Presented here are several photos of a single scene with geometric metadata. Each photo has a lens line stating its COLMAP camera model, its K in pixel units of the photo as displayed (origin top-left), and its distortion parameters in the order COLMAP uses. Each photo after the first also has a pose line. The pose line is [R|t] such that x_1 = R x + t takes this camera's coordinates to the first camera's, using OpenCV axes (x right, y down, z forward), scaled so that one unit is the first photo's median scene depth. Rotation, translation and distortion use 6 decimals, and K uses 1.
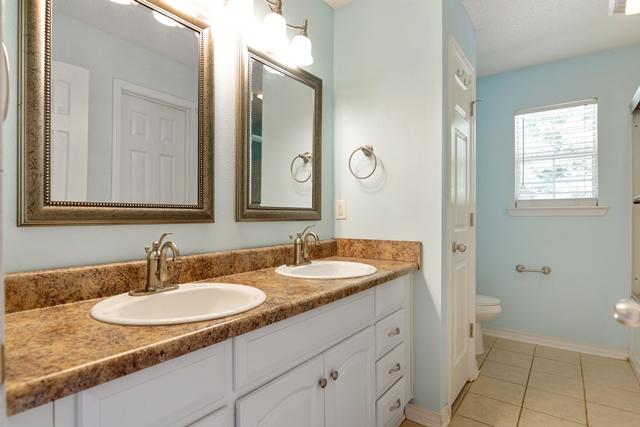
lens RADIAL K [[341.1, 0, 317.4], [0, 341.1, 214.4], [0, 0, 1]] dist [-0.000308, -0.000800]
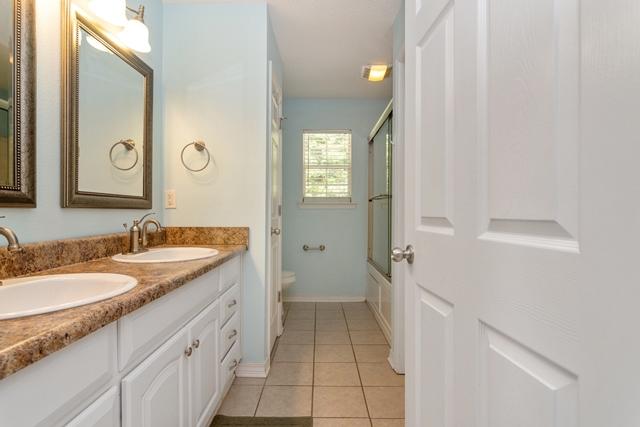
lens RADIAL K [[309.7, 0, 318.5], [0, 309.7, 211.8], [0, 0, 1]] dist [0.000248, 0.001086]
pose [[0.812074, 0.004132, 0.583540, -0.144579], [-0.008334, 0.999955, 0.004518, 0.020012], [-0.583495, -0.008532, 0.812072, -0.036239]]
